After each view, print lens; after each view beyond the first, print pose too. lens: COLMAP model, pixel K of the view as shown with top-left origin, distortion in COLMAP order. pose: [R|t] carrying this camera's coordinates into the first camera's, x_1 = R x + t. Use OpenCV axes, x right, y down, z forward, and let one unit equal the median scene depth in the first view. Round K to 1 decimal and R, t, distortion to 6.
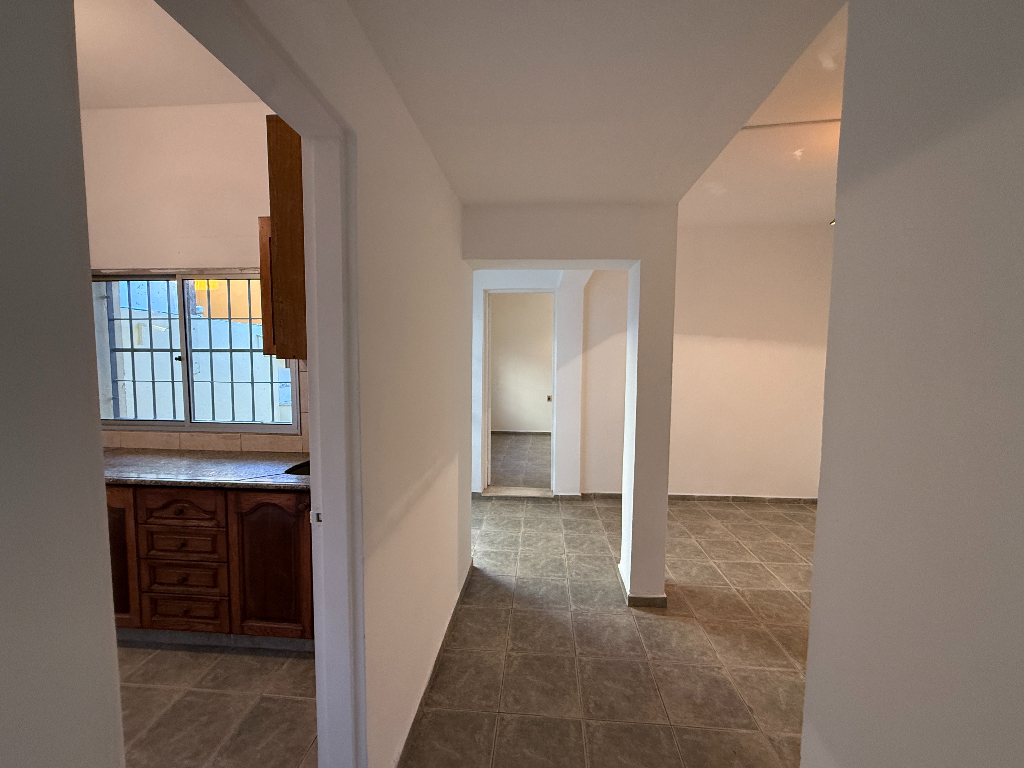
lens RADIAL K [[407.9, 0, 507.3], [0, 407.9, 385.4], [0, 0, 1]] dist [0.001684, 0.000303]
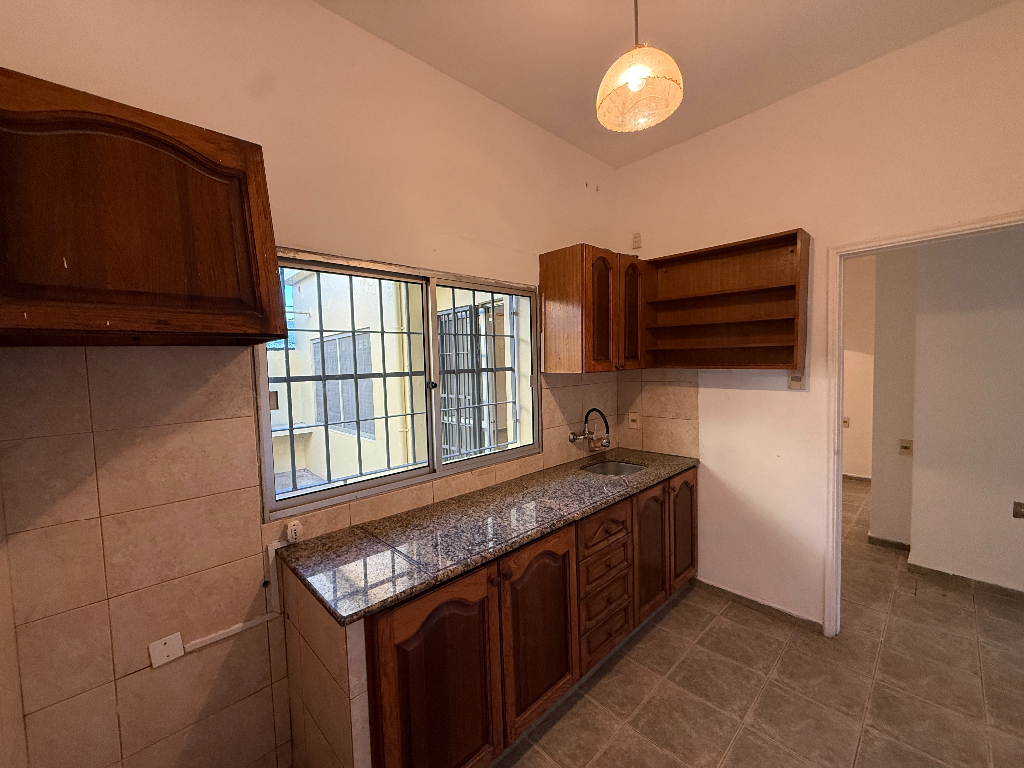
lens RADIAL K [[407.9, 0, 507.3], [0, 407.9, 385.4], [0, 0, 1]] dist [0.001684, 0.000303]
pose [[0.668691, -0.068060, 0.740419, -1.657116], [0.087846, 0.996059, 0.012223, -0.079286], [-0.738333, 0.056869, 0.672035, 0.485267]]
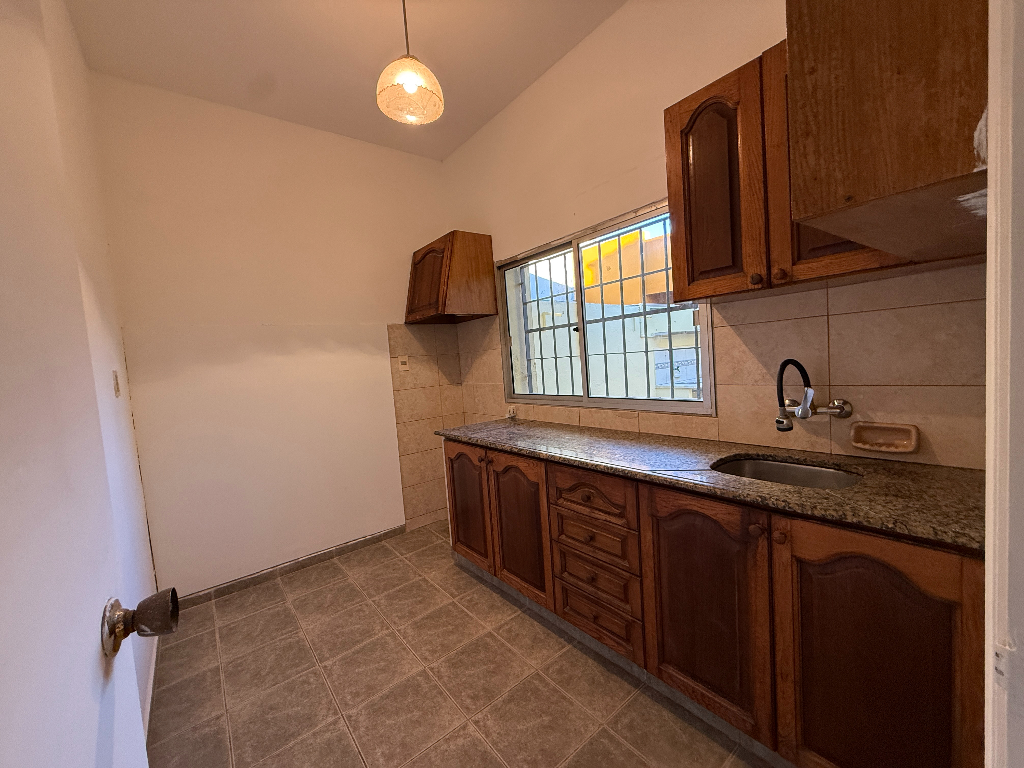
lens RADIAL K [[407.9, 0, 507.3], [0, 407.9, 385.4], [0, 0, 1]] dist [0.001684, 0.000303]
pose [[0.681654, -0.008165, -0.731629, -0.292967], [0.025751, 0.999586, 0.012836, 0.061564], [0.731221, -0.027590, 0.681582, 0.309560]]
